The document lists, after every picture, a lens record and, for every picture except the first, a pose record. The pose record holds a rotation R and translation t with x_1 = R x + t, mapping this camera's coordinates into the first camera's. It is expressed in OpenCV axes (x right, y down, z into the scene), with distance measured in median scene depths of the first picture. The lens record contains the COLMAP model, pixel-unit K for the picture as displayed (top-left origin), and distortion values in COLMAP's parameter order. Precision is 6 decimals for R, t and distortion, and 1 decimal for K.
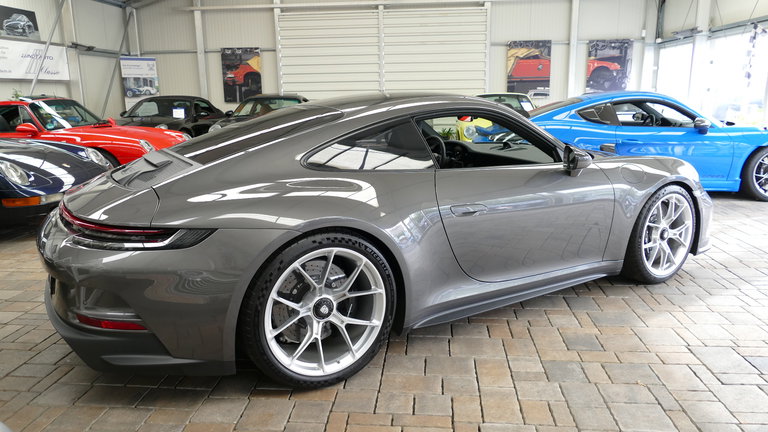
lens RADIAL K [[542.3, 0, 382.1], [0, 542.3, 214.9], [0, 0, 1]] dist [-0.017360, 0.003278]
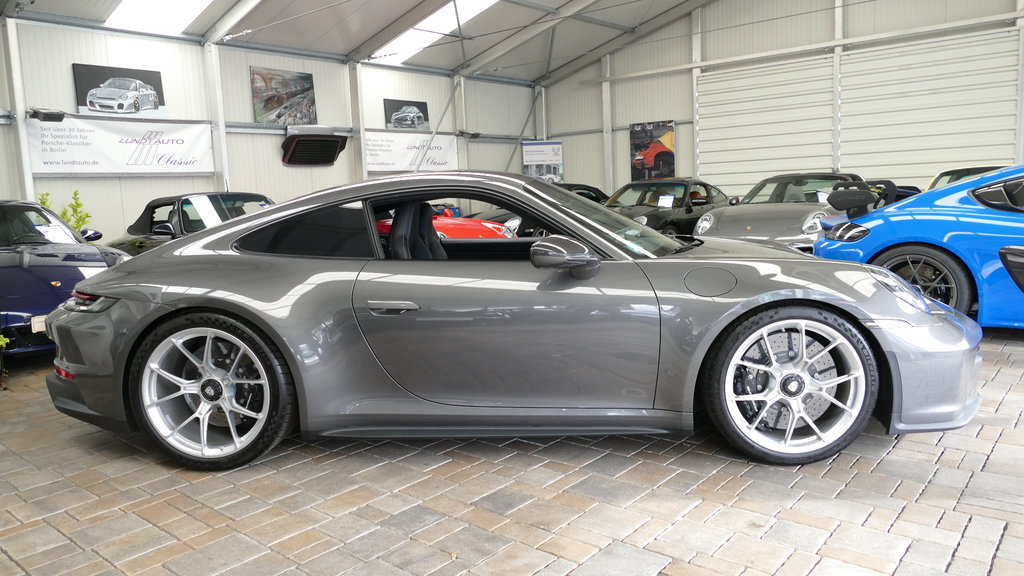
lens RADIAL K [[723.0, 0, 507.9], [0, 723.0, 287.3], [0, 0, 1]] dist [-0.017360, 0.003278]
pose [[0.813746, 0.054896, -0.578622, 0.197018], [-0.097708, 0.994282, -0.043079, -0.001929], [0.572949, 0.091591, 0.814457, 0.039886]]
